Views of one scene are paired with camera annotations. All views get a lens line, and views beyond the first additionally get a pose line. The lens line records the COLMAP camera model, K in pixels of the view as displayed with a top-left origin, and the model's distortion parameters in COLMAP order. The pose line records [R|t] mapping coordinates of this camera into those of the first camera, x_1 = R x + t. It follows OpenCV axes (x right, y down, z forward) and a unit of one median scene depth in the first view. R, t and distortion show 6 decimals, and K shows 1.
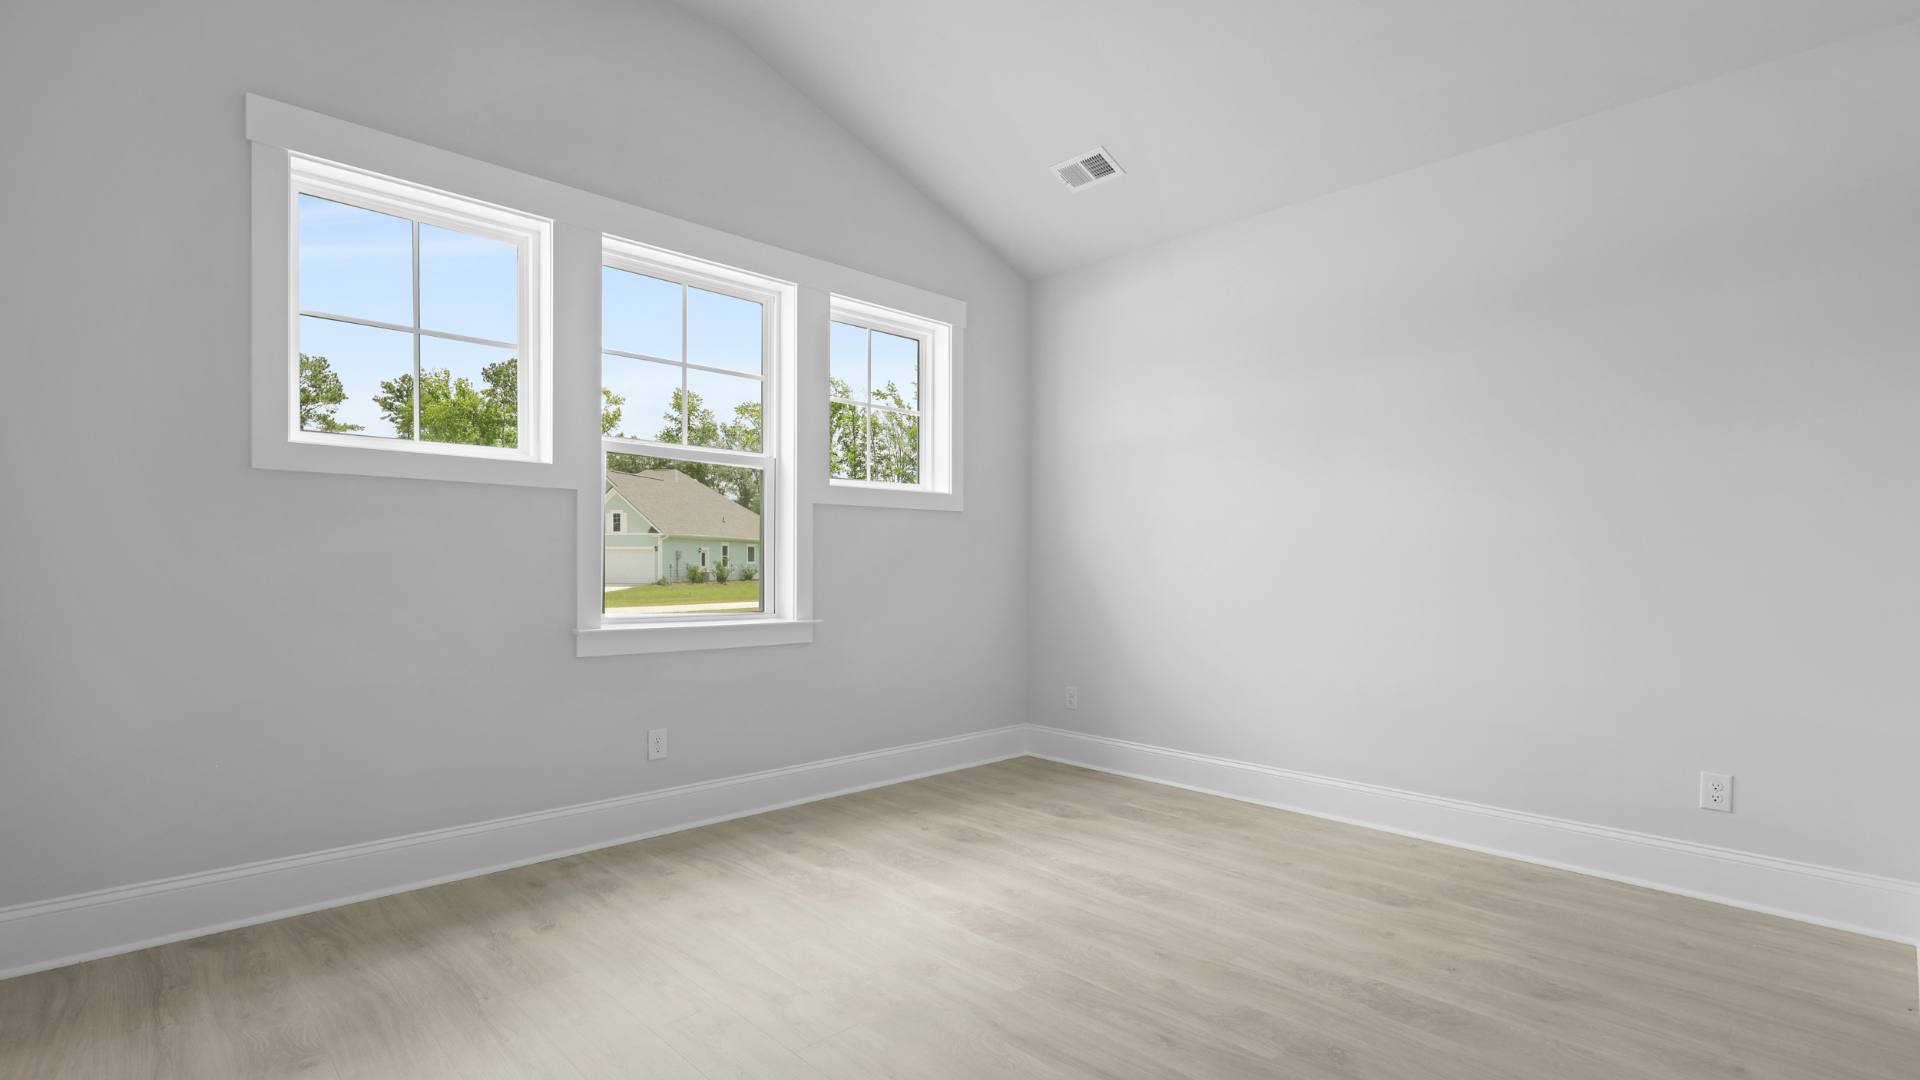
lens RADIAL K [[1802.0, 0, 960.3], [0, 1802.0, 584.8], [0, 0, 1]] dist [0.005080, -0.000300]
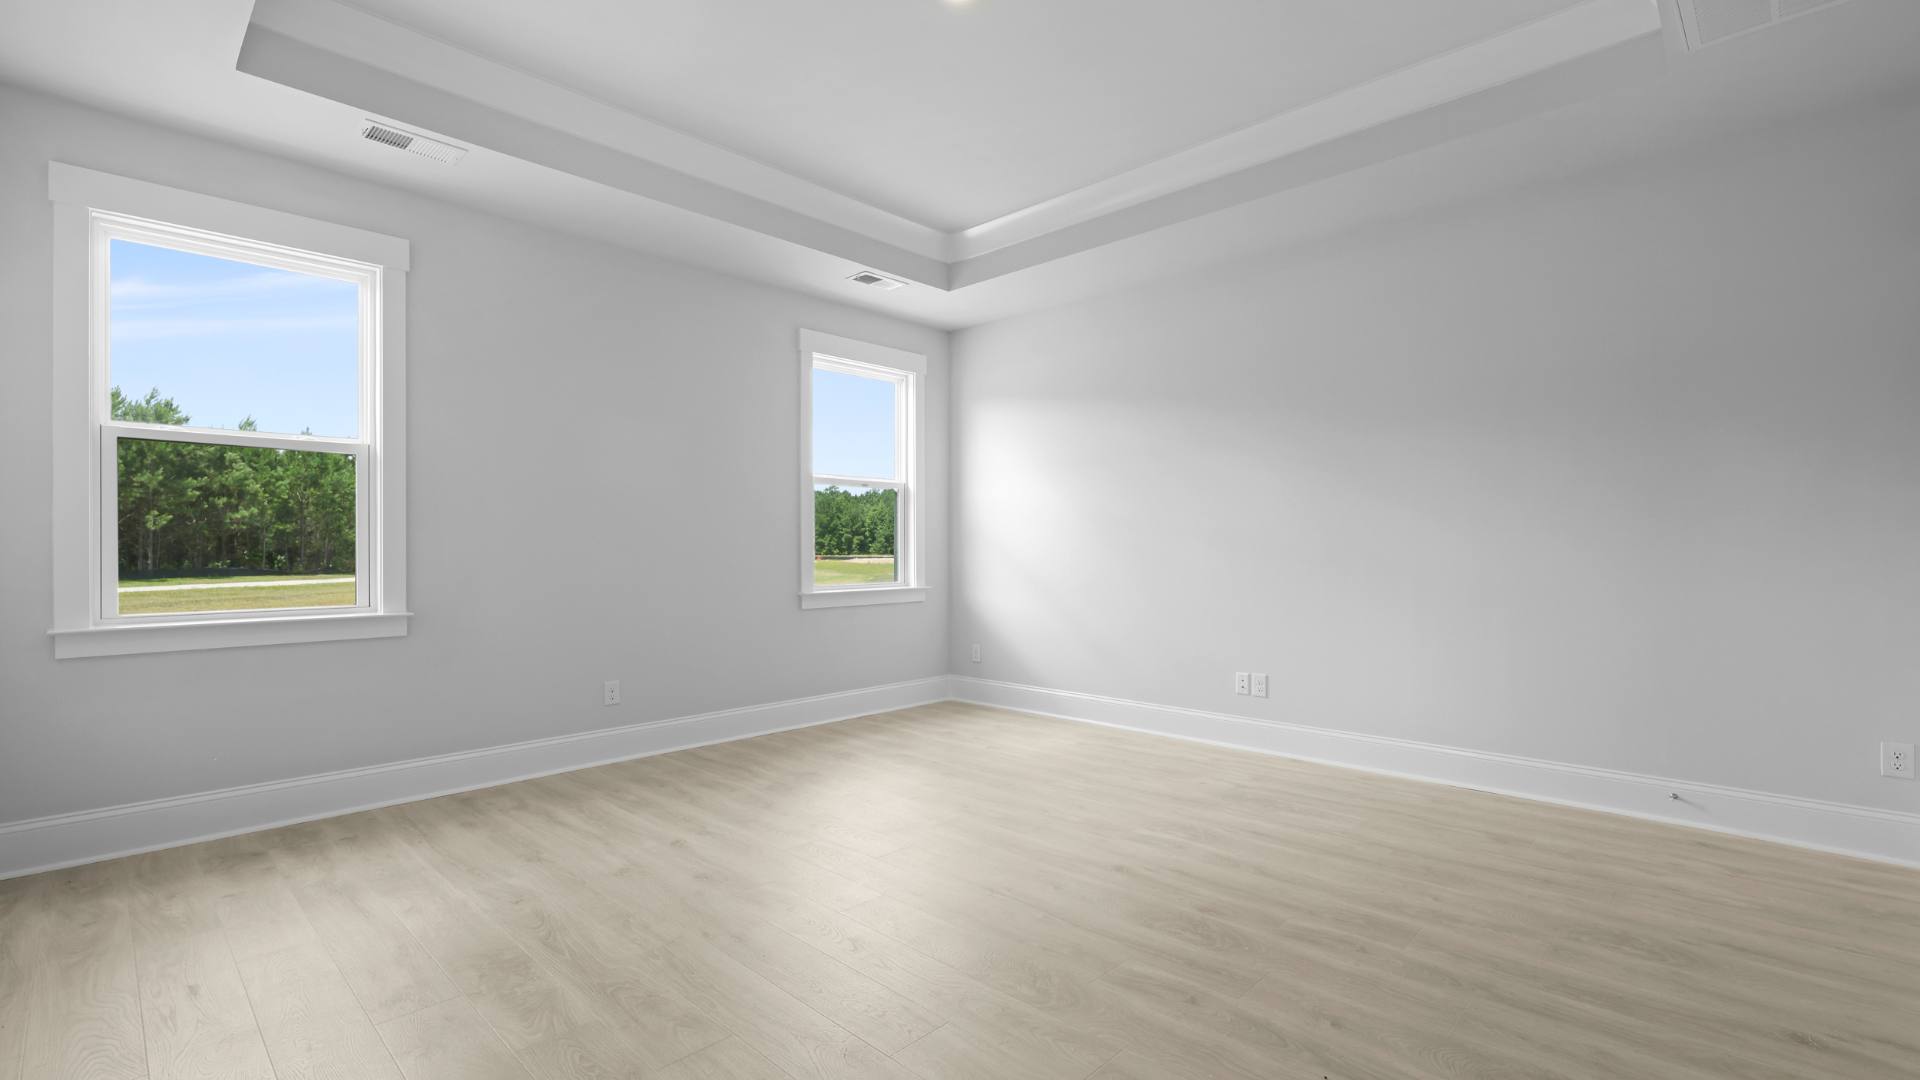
lens RADIAL K [[840.7, 0, 960.0], [0, 840.7, 540.0], [0, 0, 1]] dist [0.000622, -0.000156]
pose [[0.955578, -0.016027, -0.294303, 0.251050], [0.009157, 0.999653, -0.024705, -0.004190], [0.294597, 0.020913, 0.955393, 0.492057]]
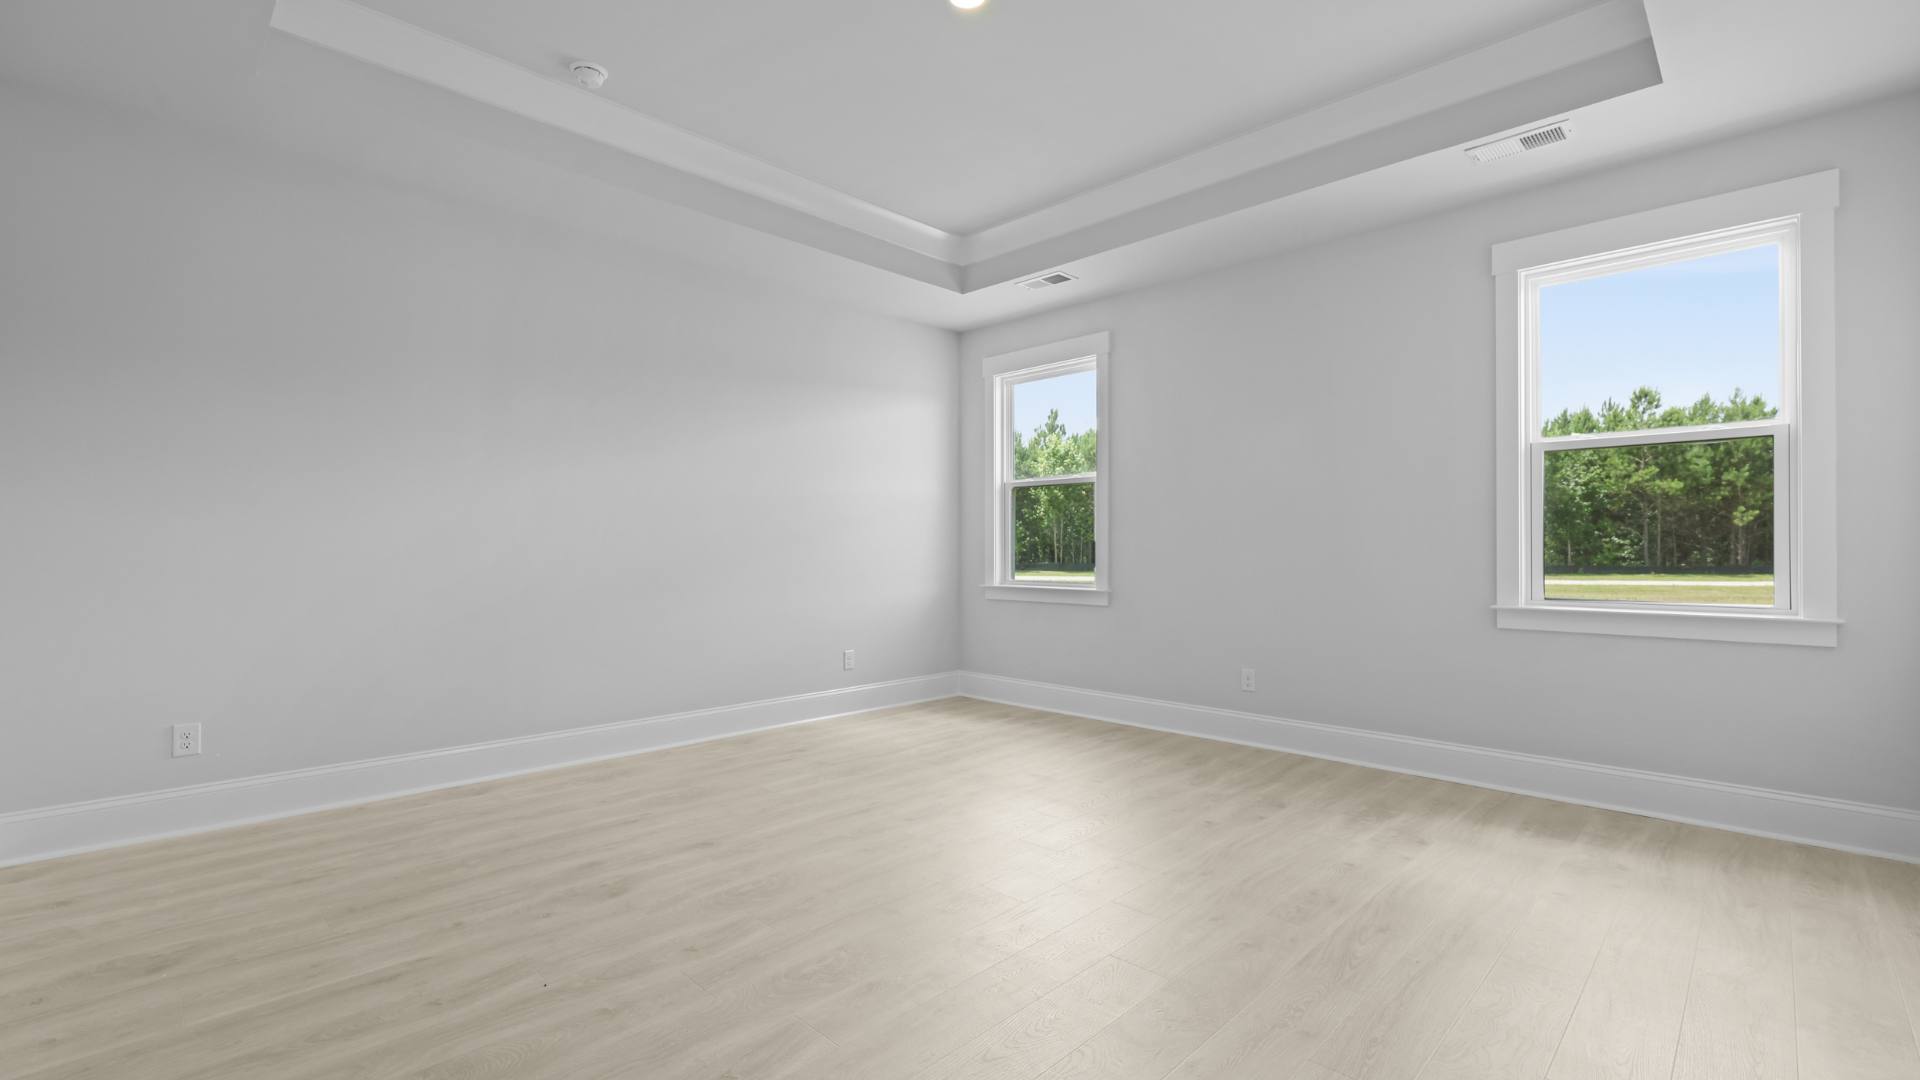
lens RADIAL K [[817.7, 0, 943.7], [0, 817.7, 540.0], [0, 0, 1]] dist [-0.004989, -0.000436]
pose [[-0.305519, -0.018351, -0.952009, 0.503111], [-0.014228, 0.999791, -0.014706, -0.006673], [0.952080, 0.009052, -0.305716, 0.965147]]
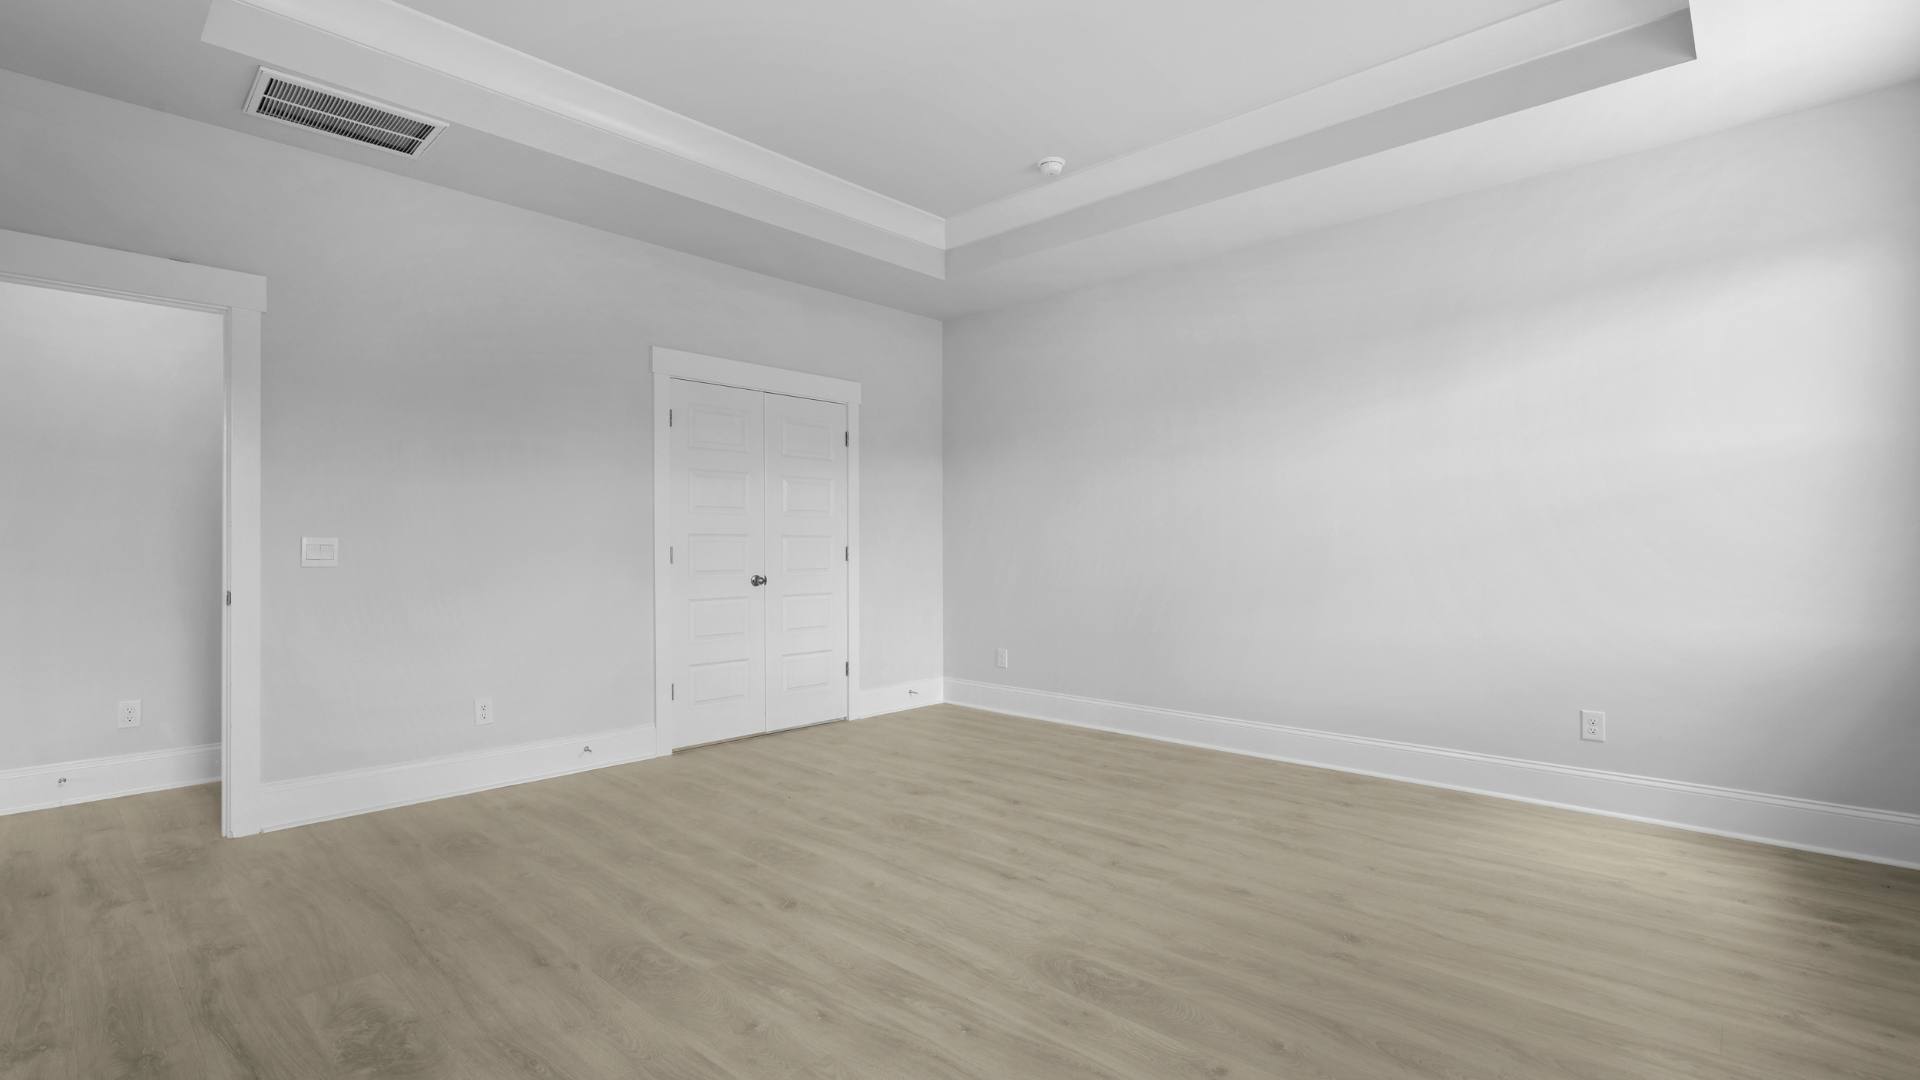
lens RADIAL K [[860.5, 0, 972.3], [0, 860.5, 544.1], [0, 0, 1]] dist [0.002117, 0.000603]
pose [[-0.967164, -0.005891, 0.254085, 0.039494], [-0.002942, 0.999924, 0.011985, -0.016347], [-0.254136, 0.010844, -0.967108, 1.224406]]
